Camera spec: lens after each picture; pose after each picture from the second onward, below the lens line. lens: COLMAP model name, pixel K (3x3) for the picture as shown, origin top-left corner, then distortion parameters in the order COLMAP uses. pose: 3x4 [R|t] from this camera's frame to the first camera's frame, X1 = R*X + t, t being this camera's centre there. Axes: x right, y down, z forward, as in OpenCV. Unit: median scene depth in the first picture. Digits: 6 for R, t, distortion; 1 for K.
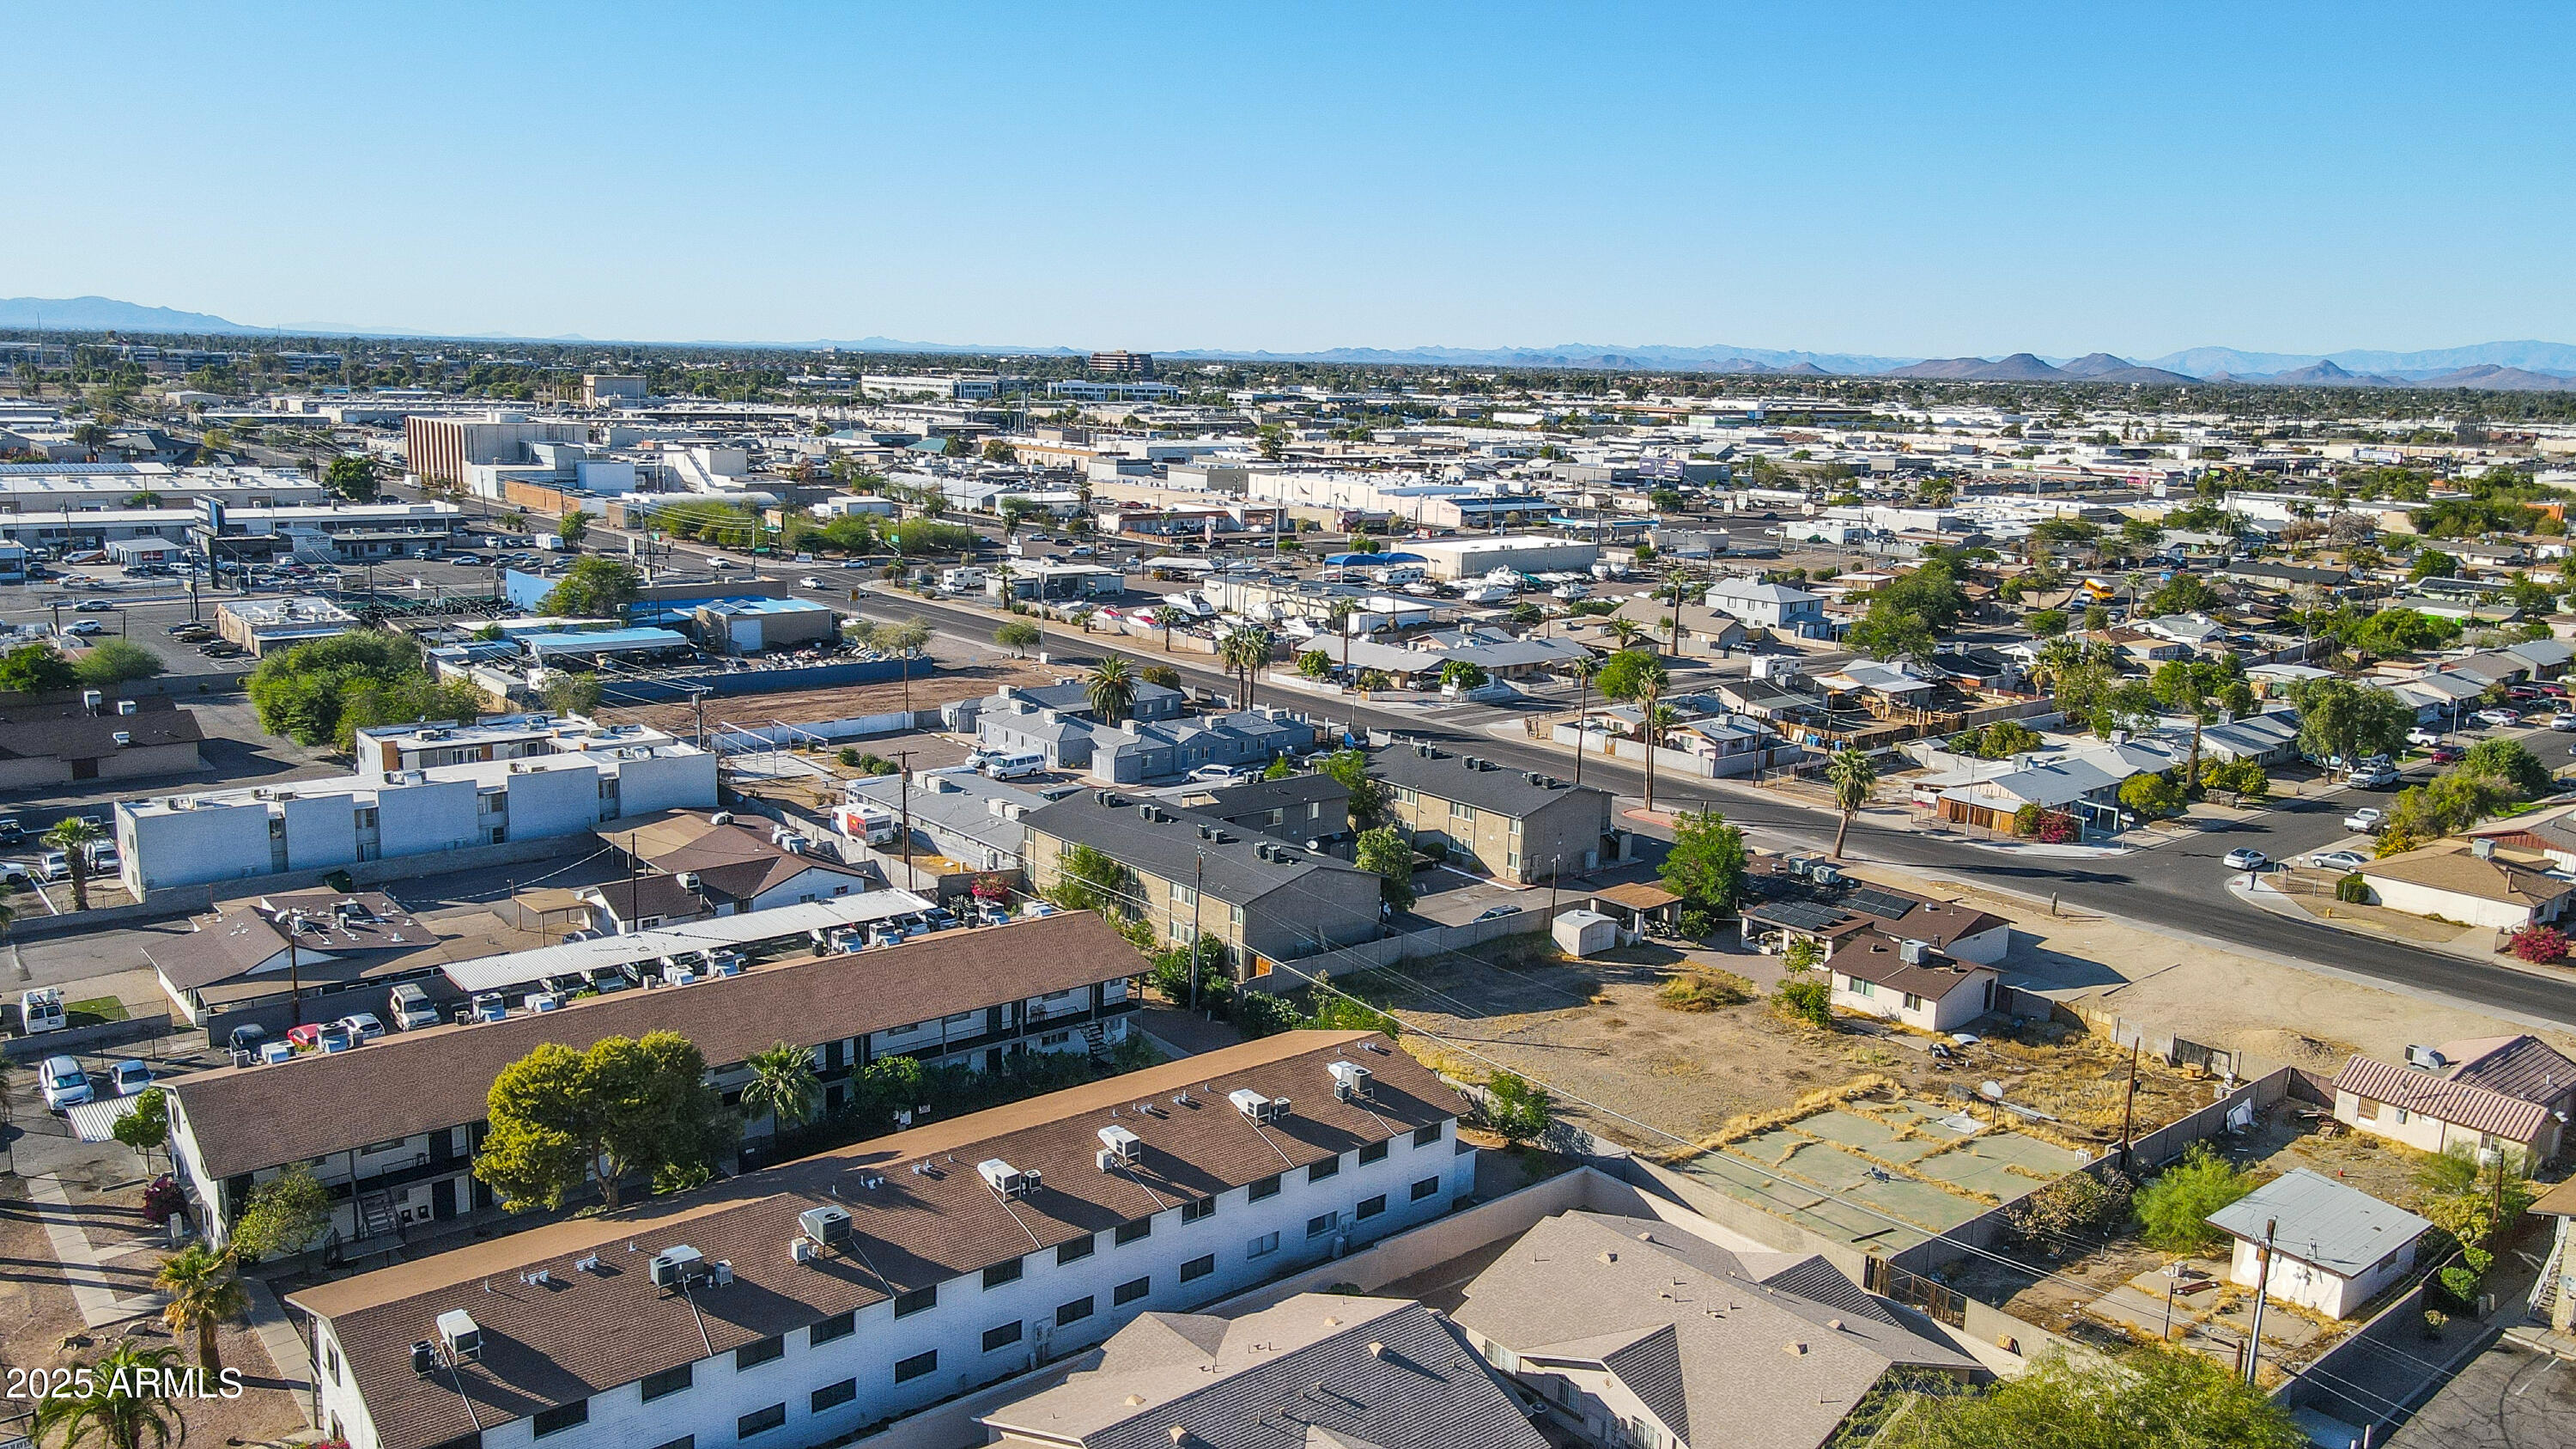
lens RADIAL K [[1896.0, 0, 1275.7], [0, 1896.0, 732.2], [0, 0, 1]] dist [-0.005778, 0.039440]
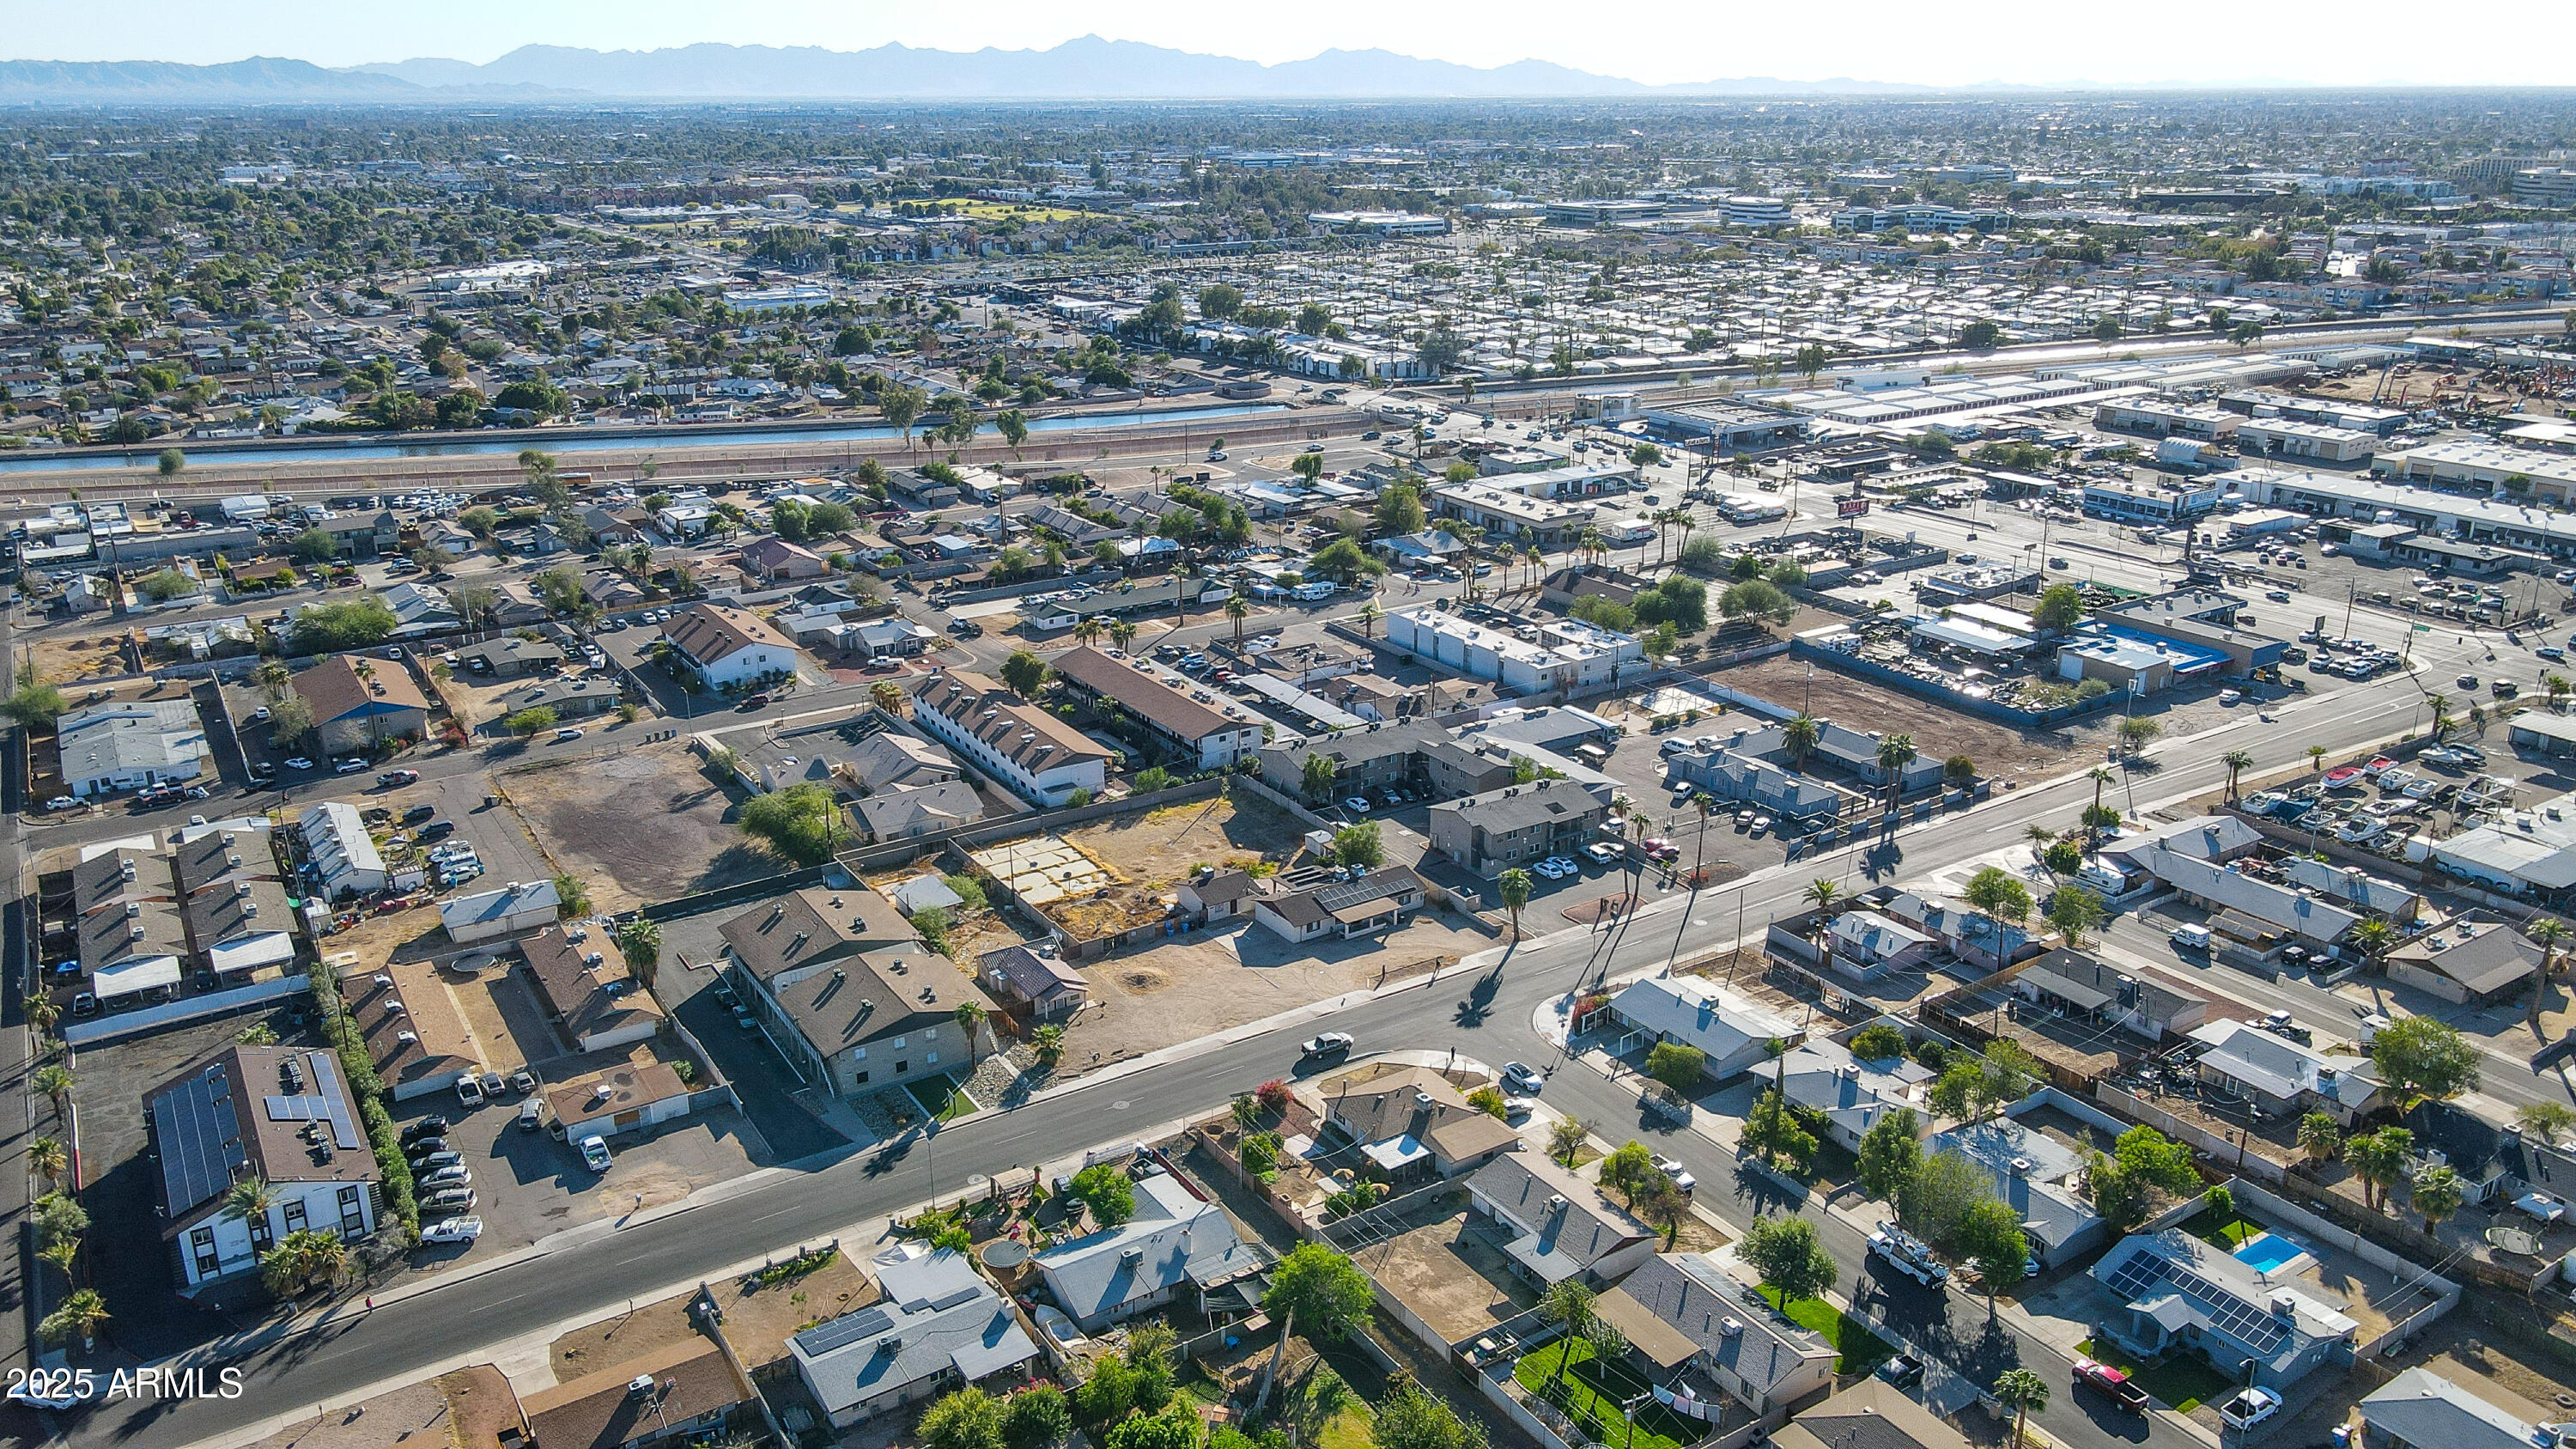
lens RADIAL K [[1896.0, 0, 1275.7], [0, 1896.0, 732.2], [0, 0, 1]] dist [-0.005778, 0.039440]
pose [[-0.106571, 0.293092, -0.950126, 2.278727], [-0.210470, 0.927265, 0.309648, -0.678941], [0.971774, 0.232972, -0.037132, 1.176776]]
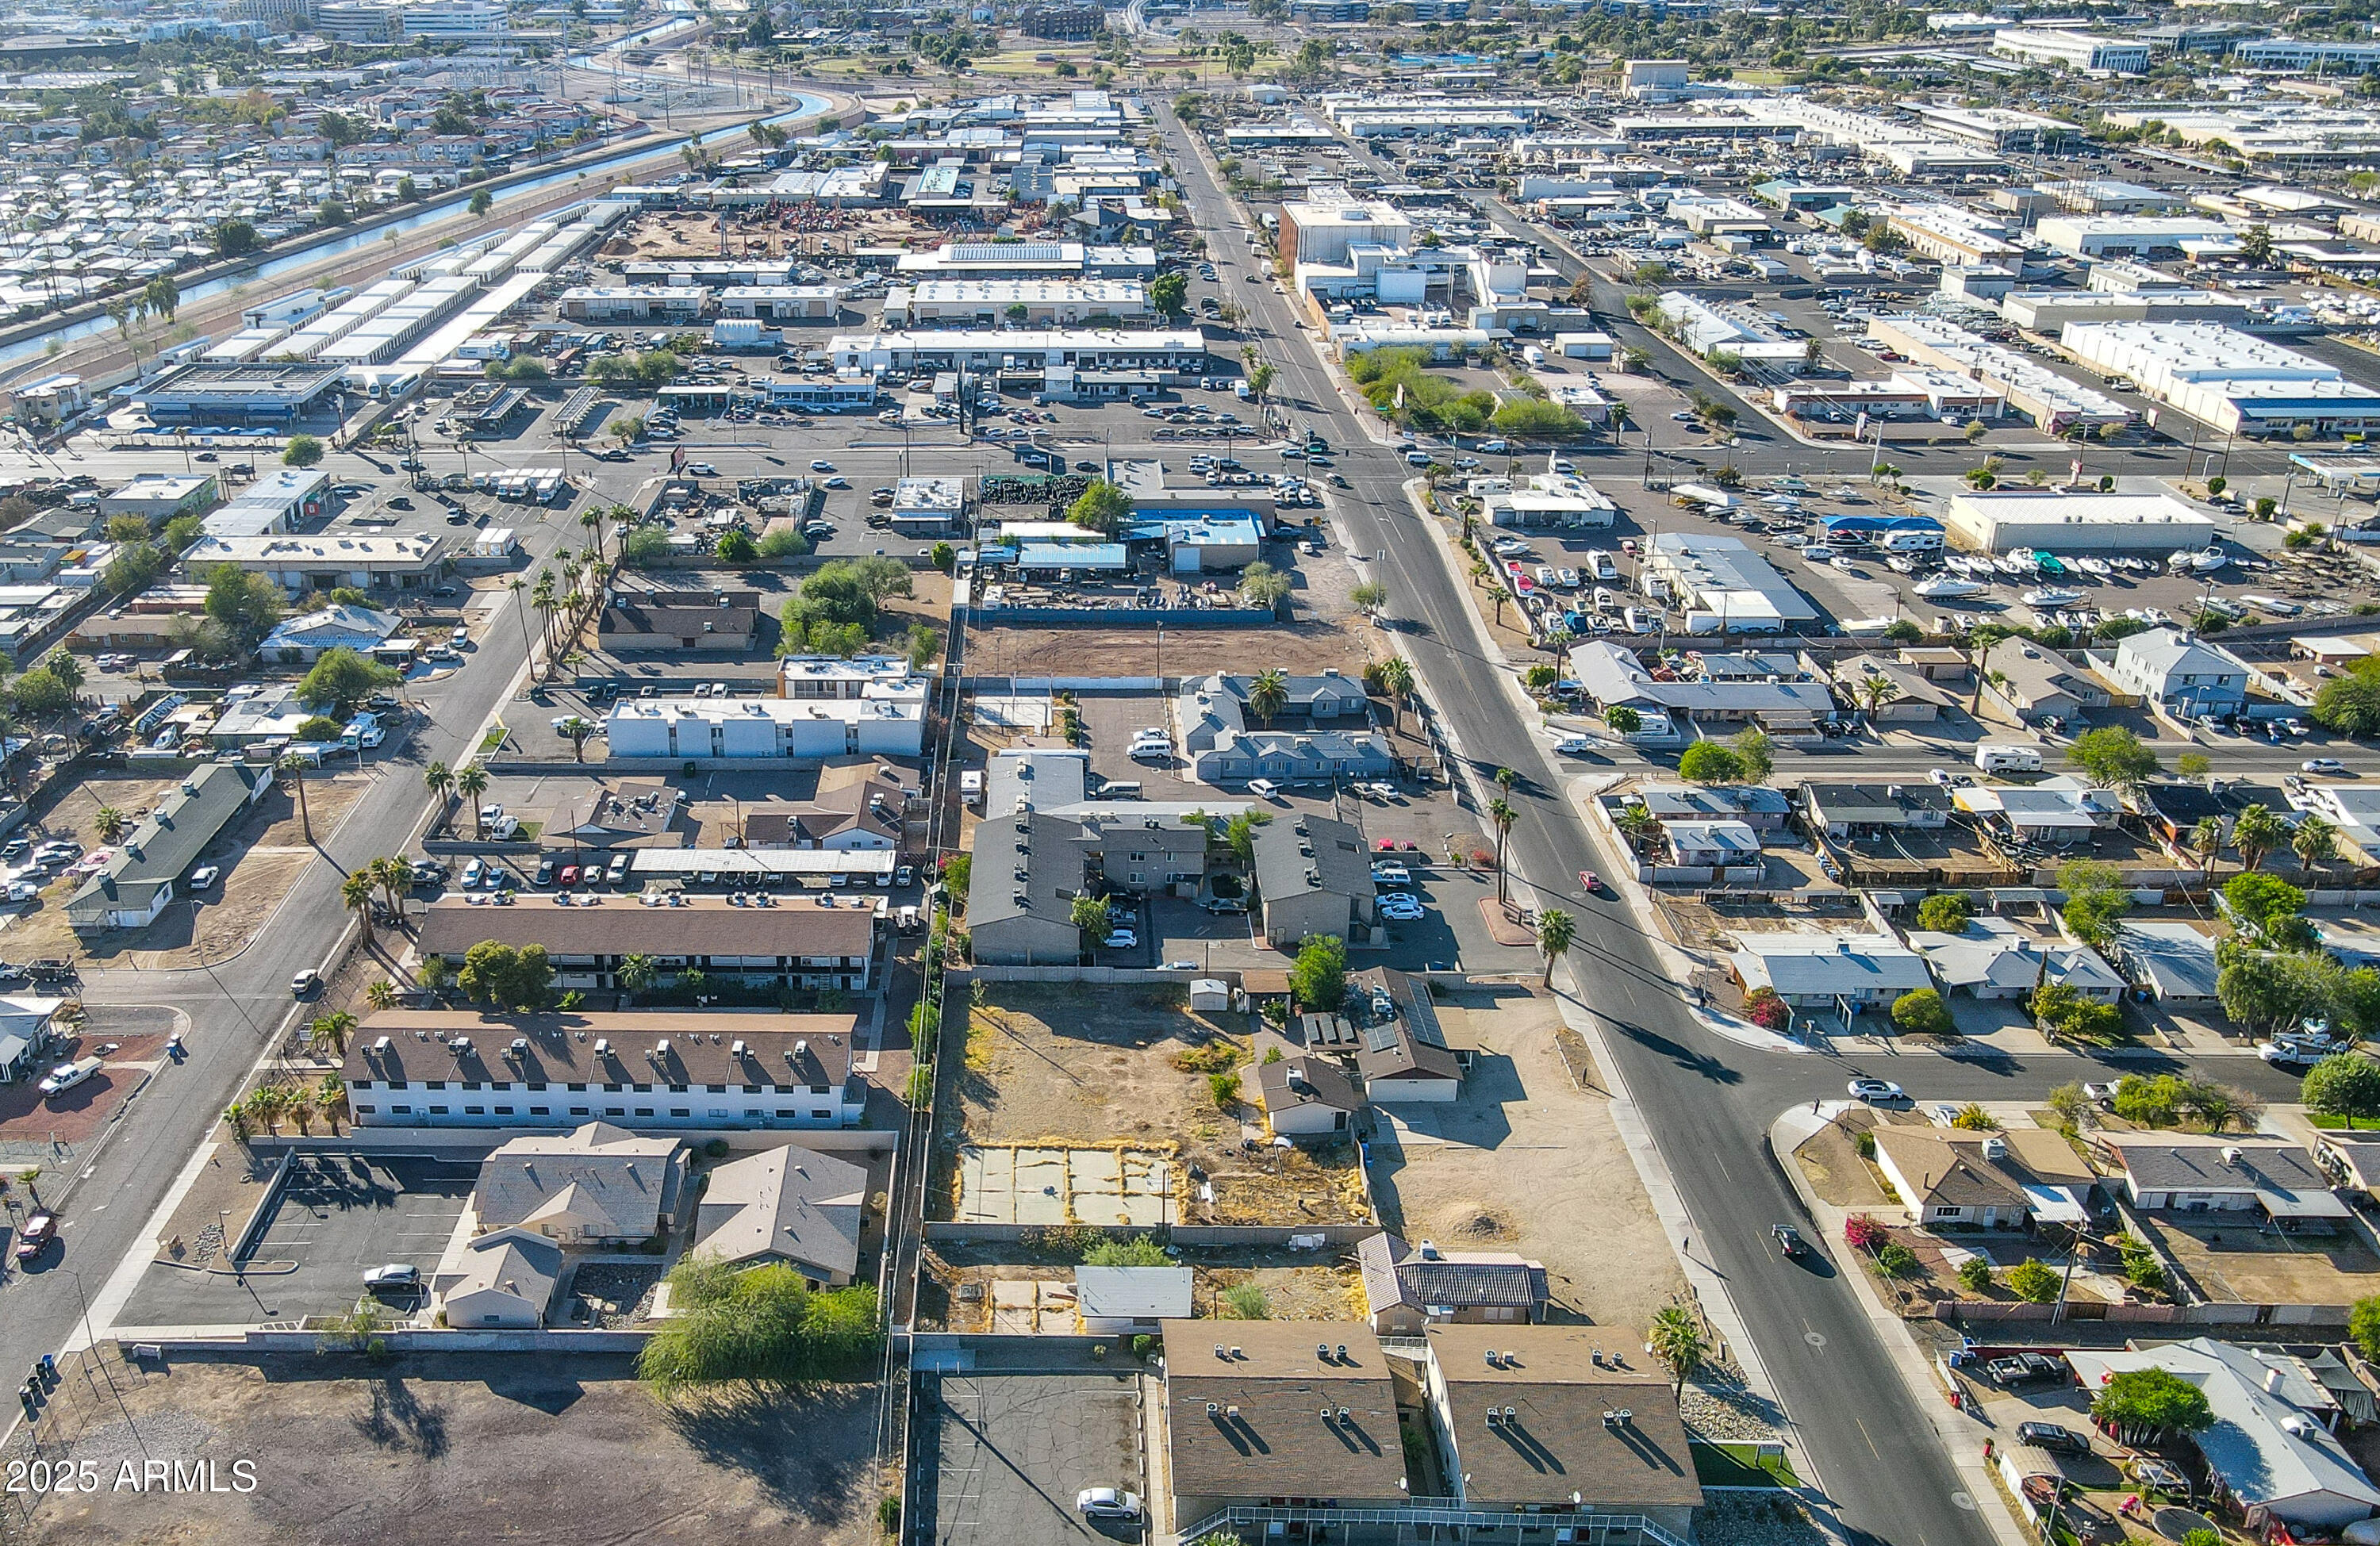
lens RADIAL K [[2073.2, 0, 991.4], [0, 2073.2, 770.0], [0, 0, 1]] dist [0.006385, 0.003392]
pose [[0.763216, 0.218143, -0.608206, 1.156484], [-0.106140, 0.970827, 0.215012, -0.469823], [0.637366, -0.099545, 0.764105, -0.394189]]
